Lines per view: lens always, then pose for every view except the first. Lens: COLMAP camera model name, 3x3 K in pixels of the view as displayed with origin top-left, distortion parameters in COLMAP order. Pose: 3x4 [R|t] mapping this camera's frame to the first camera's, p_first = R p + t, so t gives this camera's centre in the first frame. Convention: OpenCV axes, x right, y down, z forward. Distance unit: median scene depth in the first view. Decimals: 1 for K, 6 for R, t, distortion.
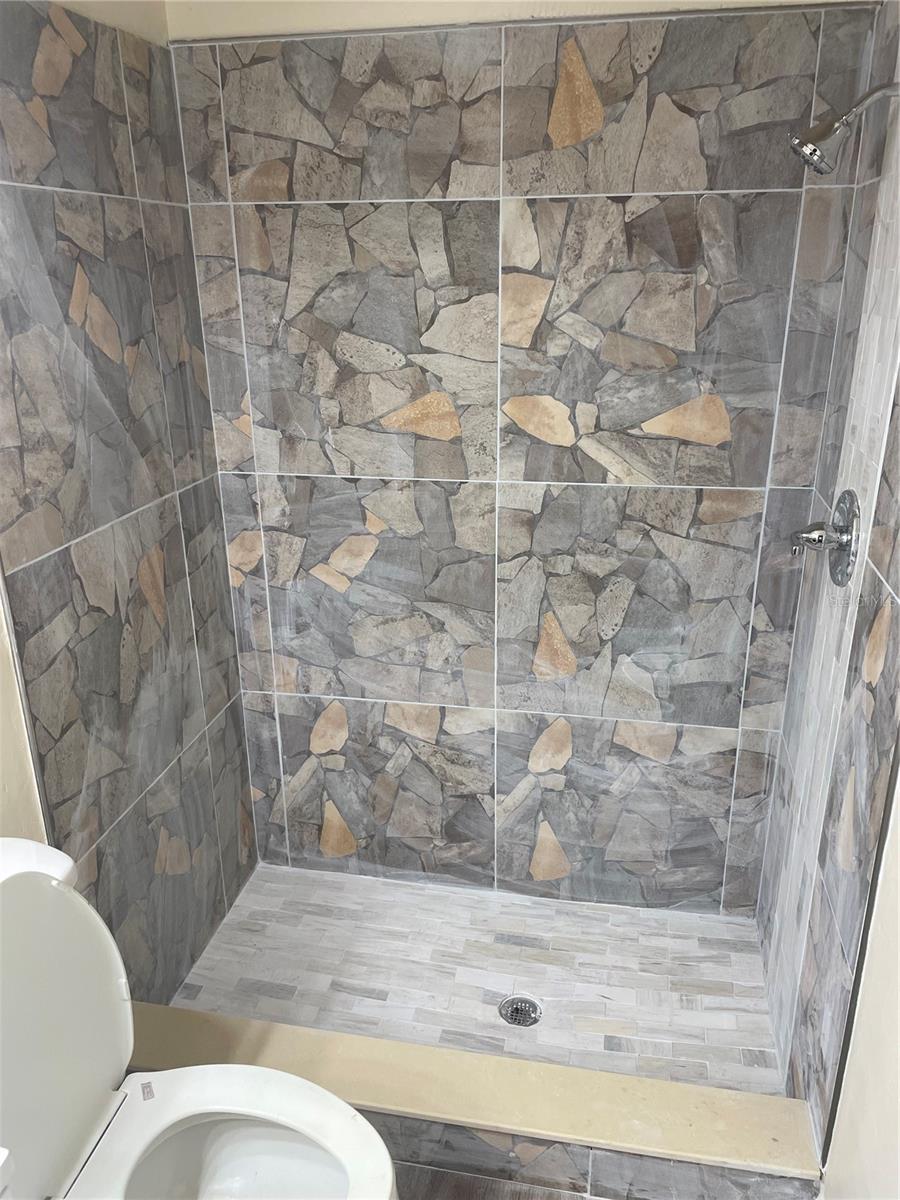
lens RADIAL K [[903.6, 0, 451.4], [0, 903.6, 605.3], [0, 0, 1]] dist [0.073318, -0.091110]
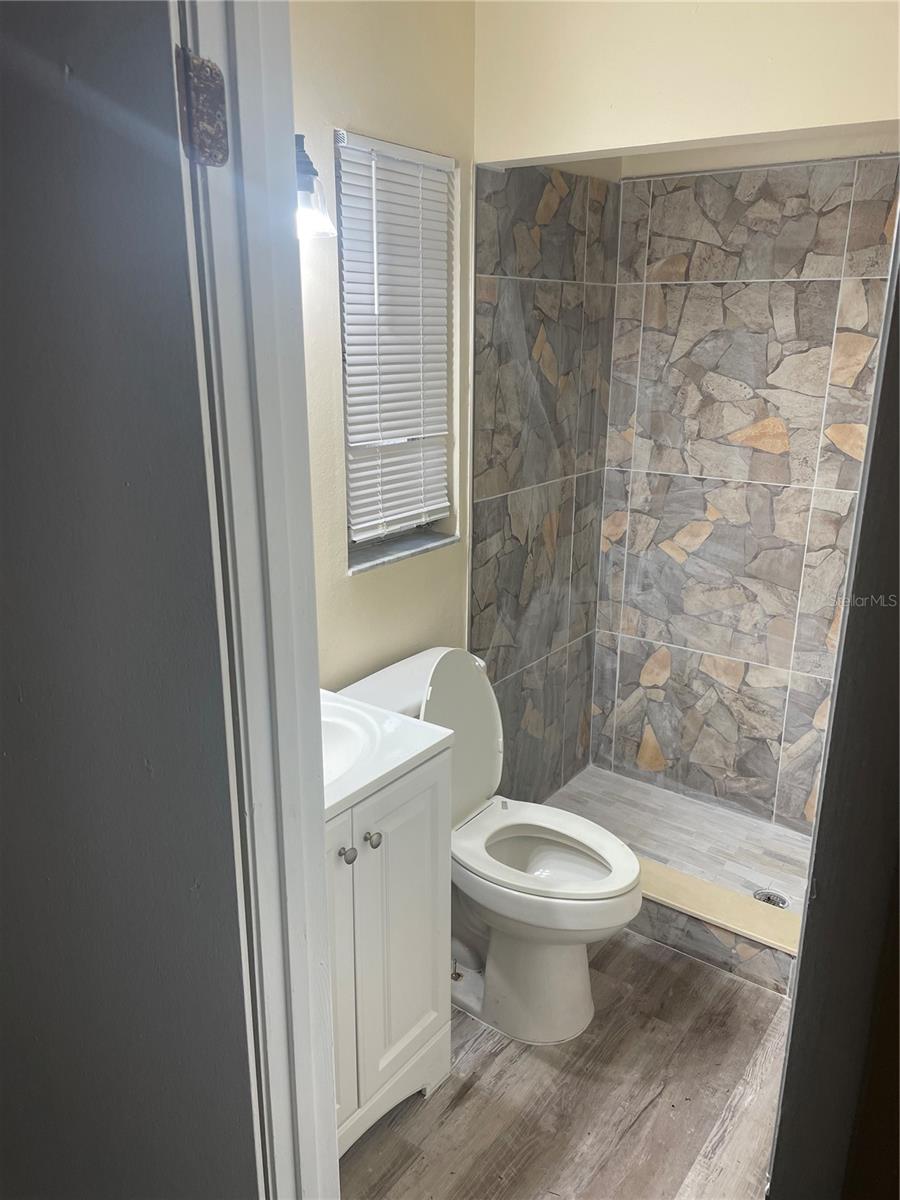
lens RADIAL K [[903.6, 0, 441.1], [0, 903.6, 603.5], [0, 0, 1]] dist [0.073318, -0.091110]
pose [[0.902296, 0.140904, -0.407441, 0.130724], [-0.163560, 0.986307, -0.021118, 0.148226], [0.398887, 0.085696, 0.912987, -0.413902]]
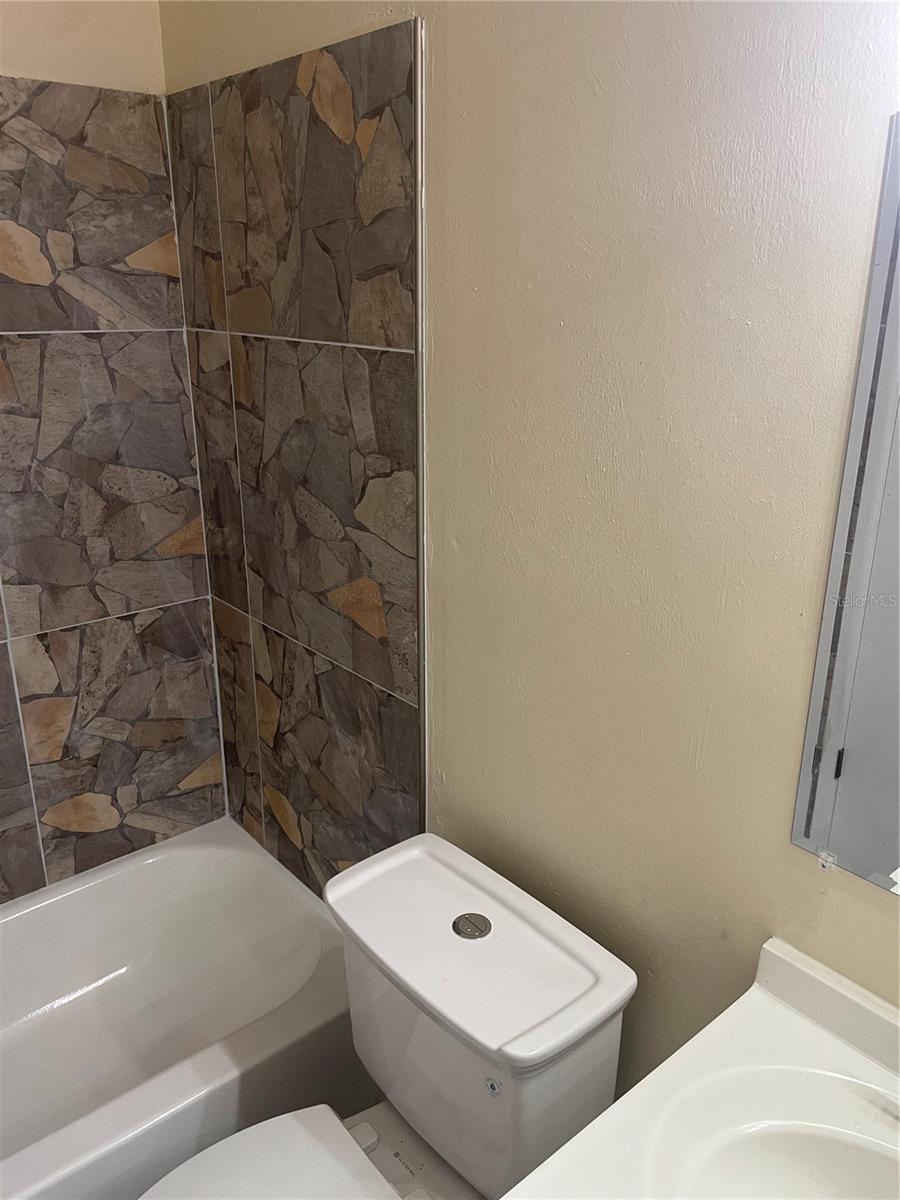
lens RADIAL K [[903.6, 0, 458.7], [0, 903.6, 602.1], [0, 0, 1]] dist [0.073318, -0.091110]
pose [[0.786355, 0.219568, -0.577439, 0.507438], [-0.228992, 0.971720, 0.057651, -0.282572], [0.573767, 0.086894, 0.814396, 0.420729]]
